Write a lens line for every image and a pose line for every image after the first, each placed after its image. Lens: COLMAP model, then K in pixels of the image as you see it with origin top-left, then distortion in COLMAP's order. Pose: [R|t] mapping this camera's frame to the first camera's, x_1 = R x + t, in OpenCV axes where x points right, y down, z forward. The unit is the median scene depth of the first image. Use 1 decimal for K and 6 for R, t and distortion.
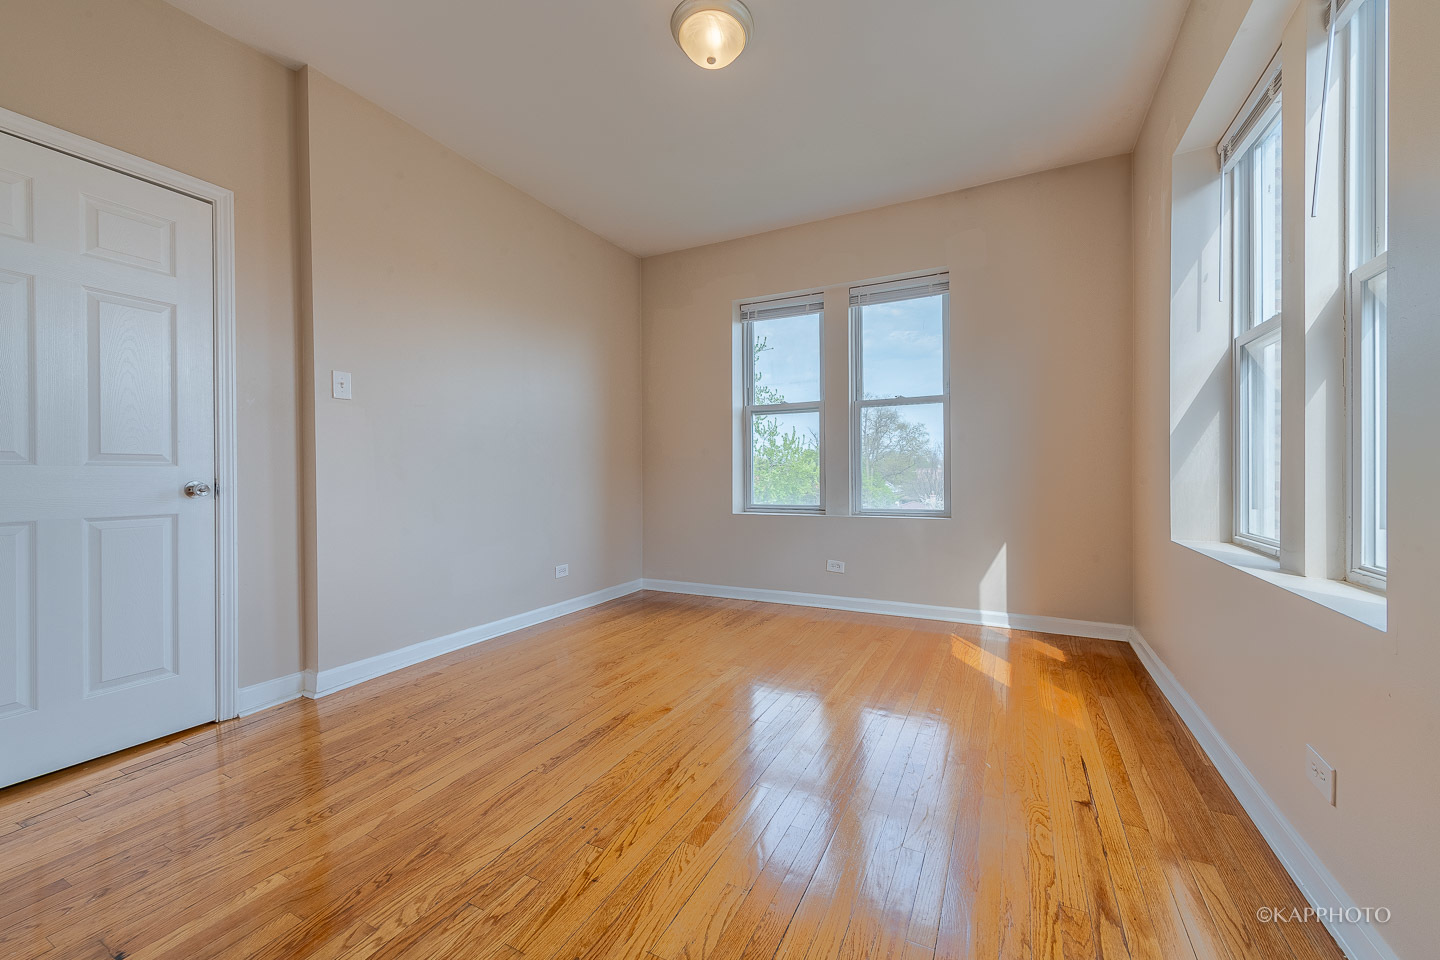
lens RADIAL K [[586.1, 0, 669.1], [0, 586.1, 480.7], [0, 0, 1]] dist [0.012368, -0.000290]
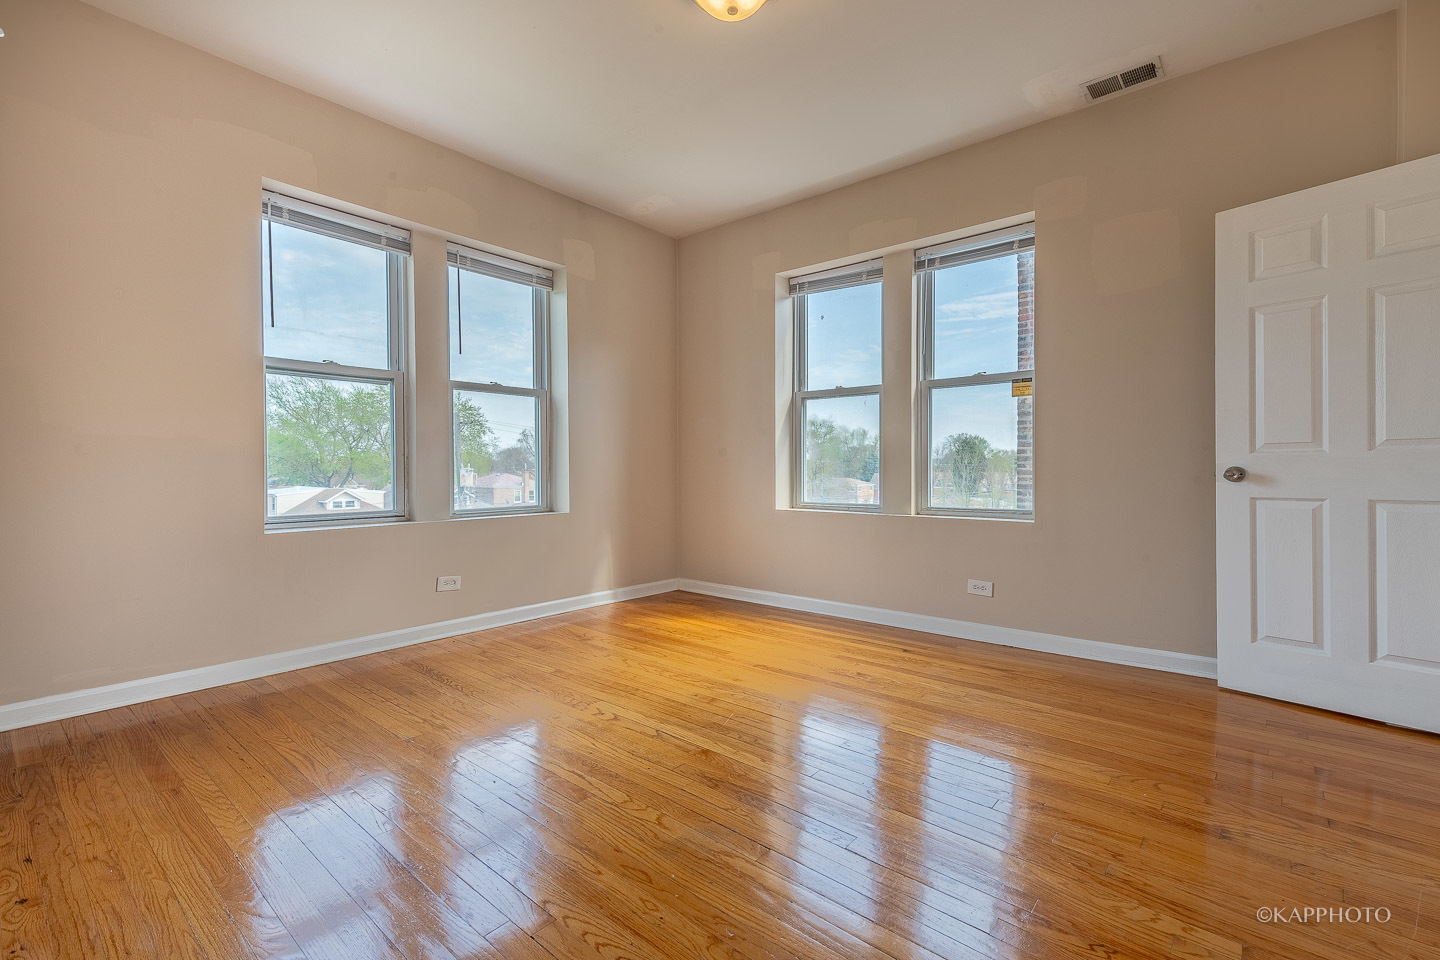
lens RADIAL K [[638.5, 0, 720.0], [0, 638.5, 480.0], [0, 0, 1]] dist [0.003695, 0.000347]
pose [[0.179024, -0.014711, 0.983735, -0.800848], [0.016026, 0.999799, 0.012035, -0.000576], [-0.983714, 0.013611, 0.179223, 0.748461]]
